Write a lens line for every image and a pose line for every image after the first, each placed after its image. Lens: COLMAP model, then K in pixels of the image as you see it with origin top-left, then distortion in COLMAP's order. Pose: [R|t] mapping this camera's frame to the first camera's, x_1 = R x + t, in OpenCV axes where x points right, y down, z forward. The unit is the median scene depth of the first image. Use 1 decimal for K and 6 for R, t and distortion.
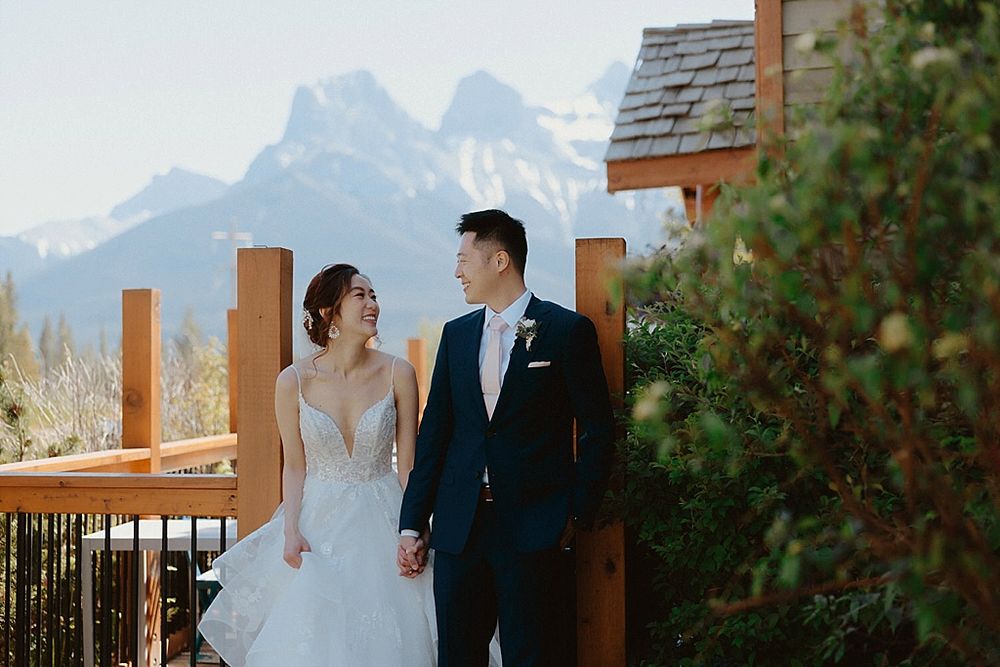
lens RADIAL K [[1344.8, 0, 500.0], [0, 1344.8, 333.5], [0, 0, 1]] dist [-0.032254, 0.002182]
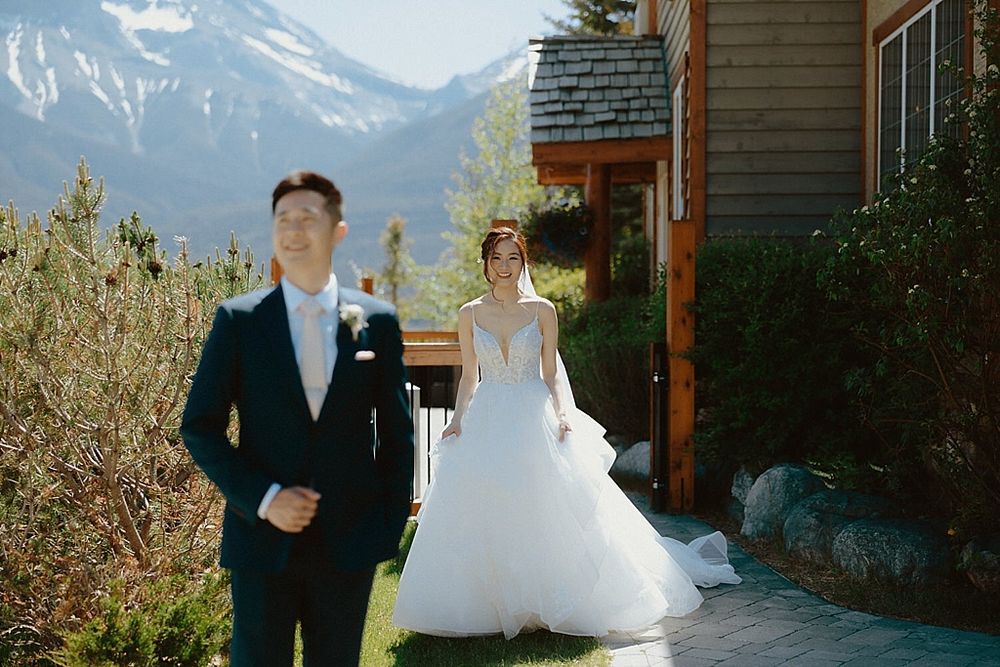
lens RADIAL K [[1826.3, 0, 482.9], [0, 1826.3, 365.4], [0, 0, 1]] dist [-0.005339, -0.027417]
pose [[0.941851, -0.001892, 0.336026, -0.573247], [-0.017701, 0.998316, 0.055236, -0.000105], [-0.335565, -0.057972, 0.940232, -0.745825]]
